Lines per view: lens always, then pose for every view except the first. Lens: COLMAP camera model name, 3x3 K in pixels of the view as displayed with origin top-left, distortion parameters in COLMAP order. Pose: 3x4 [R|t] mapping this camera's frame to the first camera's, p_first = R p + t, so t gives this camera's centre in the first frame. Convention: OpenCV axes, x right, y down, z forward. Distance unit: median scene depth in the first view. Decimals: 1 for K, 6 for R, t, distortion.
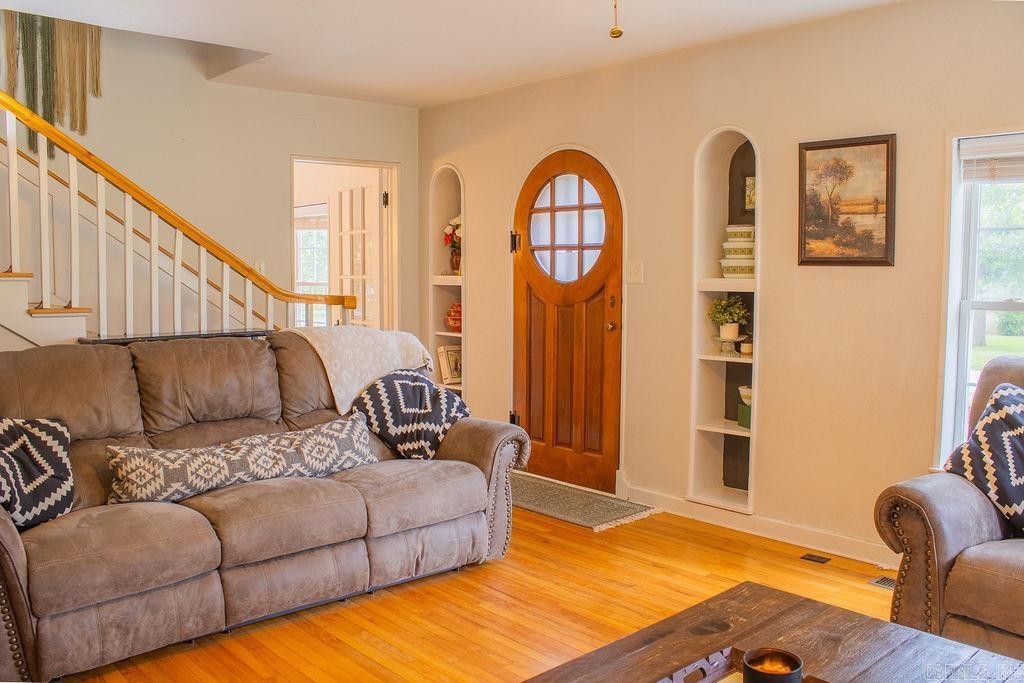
lens RADIAL K [[857.2, 0, 514.9], [0, 857.2, 347.7], [0, 0, 1]] dist [-0.151776, 0.106199]
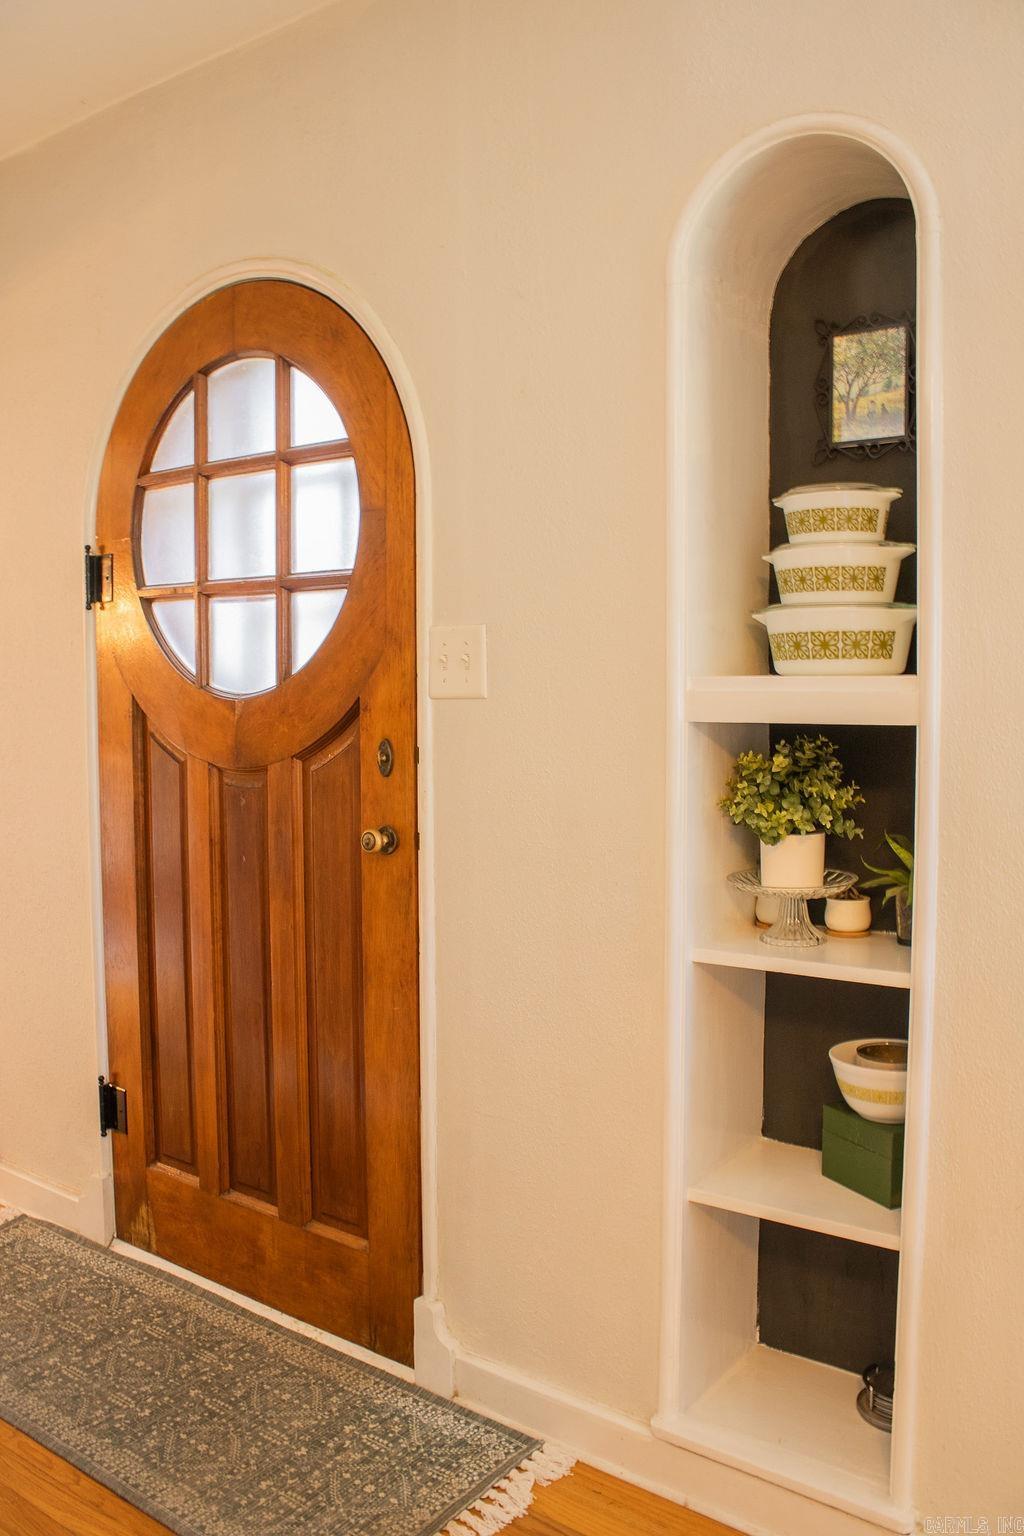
lens RADIAL K [[1285.8, 0, 524.4], [0, 1285.8, 775.3], [0, 0, 1]] dist [-0.151776, 0.106199]
pose [[0.978718, -0.018197, 0.204403, 0.067692], [0.021299, 0.999689, -0.012985, -0.040183], [-0.204103, 0.017063, 0.978801, 0.534997]]
